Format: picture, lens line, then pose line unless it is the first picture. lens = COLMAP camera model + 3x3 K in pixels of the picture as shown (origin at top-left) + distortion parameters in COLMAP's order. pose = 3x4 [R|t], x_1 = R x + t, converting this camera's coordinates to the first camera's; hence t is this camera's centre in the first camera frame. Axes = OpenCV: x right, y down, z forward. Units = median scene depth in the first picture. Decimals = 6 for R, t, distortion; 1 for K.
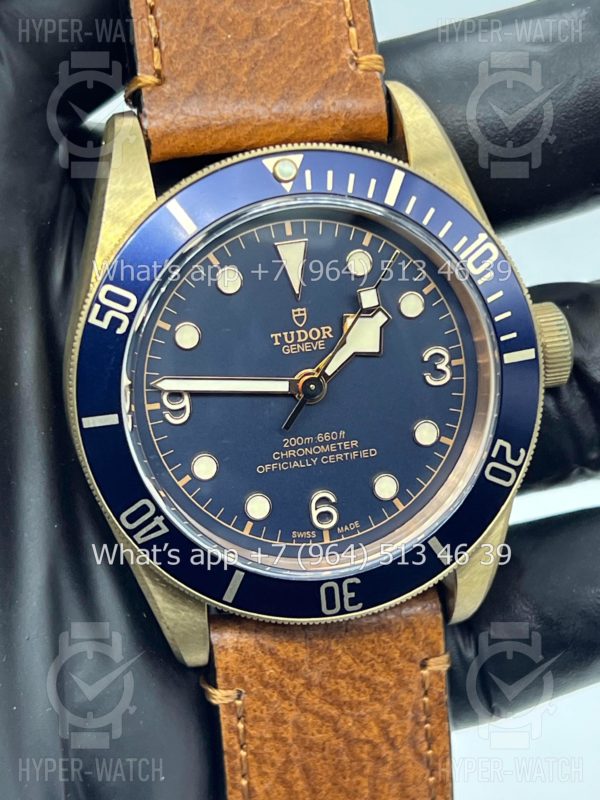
lens RADIAL K [[1810.5, 0, 299.9], [0, 1810.5, 416.2], [0, 0, 1]] dist [0.281528, 0.200658]
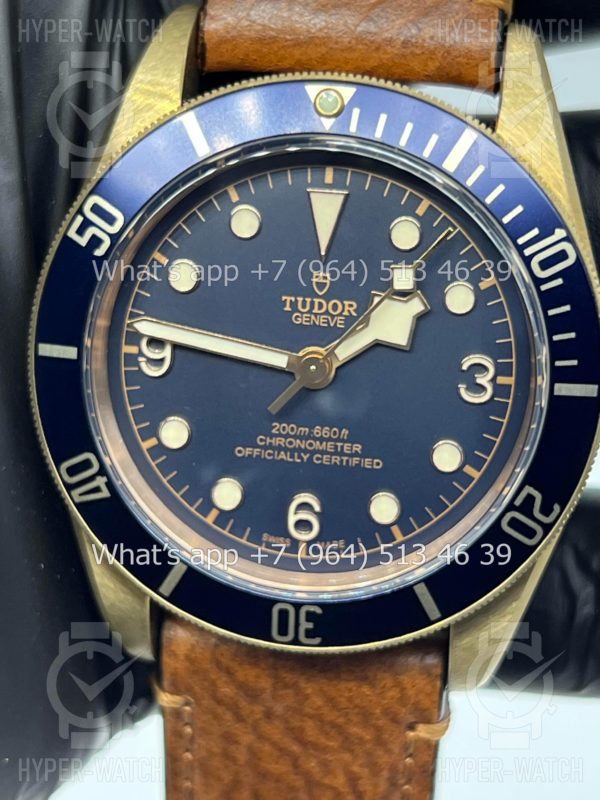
lens RADIAL K [[1812.2, 0, 300.0], [0, 1812.2, 400.0], [0, 0, 1]] dist [0.239386, 0.085705]
pose [[0.935893, 0.227914, -0.268626, 0.224243], [-0.224402, 0.973496, 0.044140, -0.037069], [0.271567, 0.018970, 0.962233, 0.201282]]
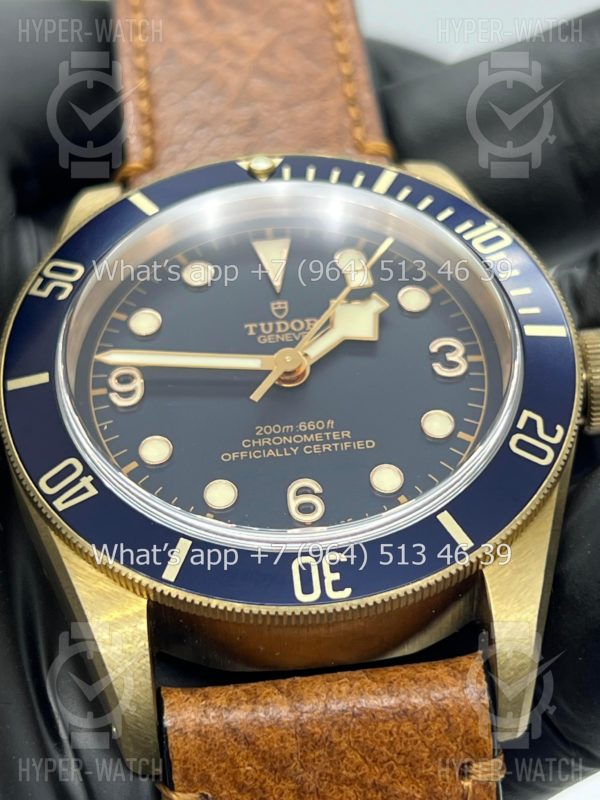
lens RADIAL K [[1841.5, 0, 300.0], [0, 1841.5, 400.0], [0, 0, 1]] dist [0.131142, 0.324930]
pose [[0.980818, -0.103594, -0.165121, 0.147334], [-0.037395, 0.731359, -0.680967, 0.563833], [0.191307, 0.674079, 0.713455, 0.409541]]
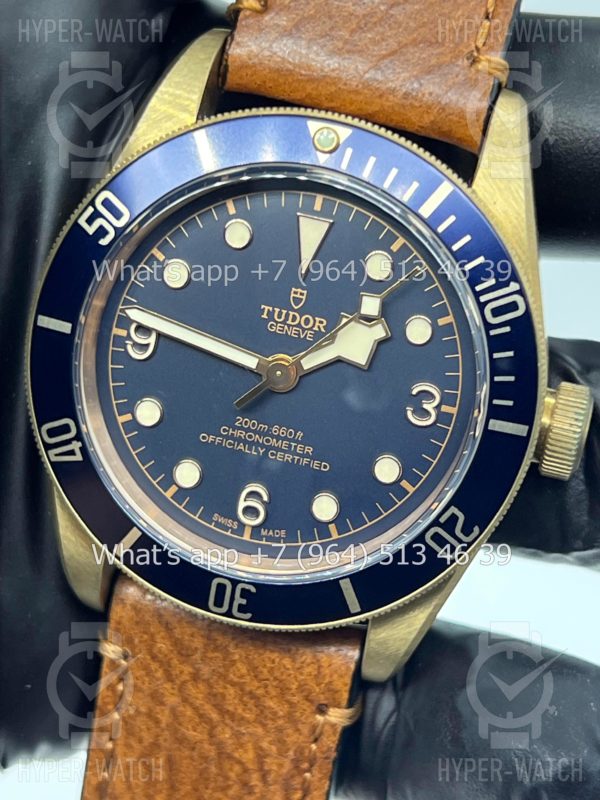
lens RADIAL K [[1795.2, 0, 300.0], [0, 1795.2, 400.0], [0, 0, 1]] dist [0.148725, 3.805559]
pose [[0.888327, 0.364979, -0.278686, 0.271741], [-0.363703, 0.929692, 0.058240, -0.060021], [0.280348, 0.049623, 0.958615, 0.130926]]
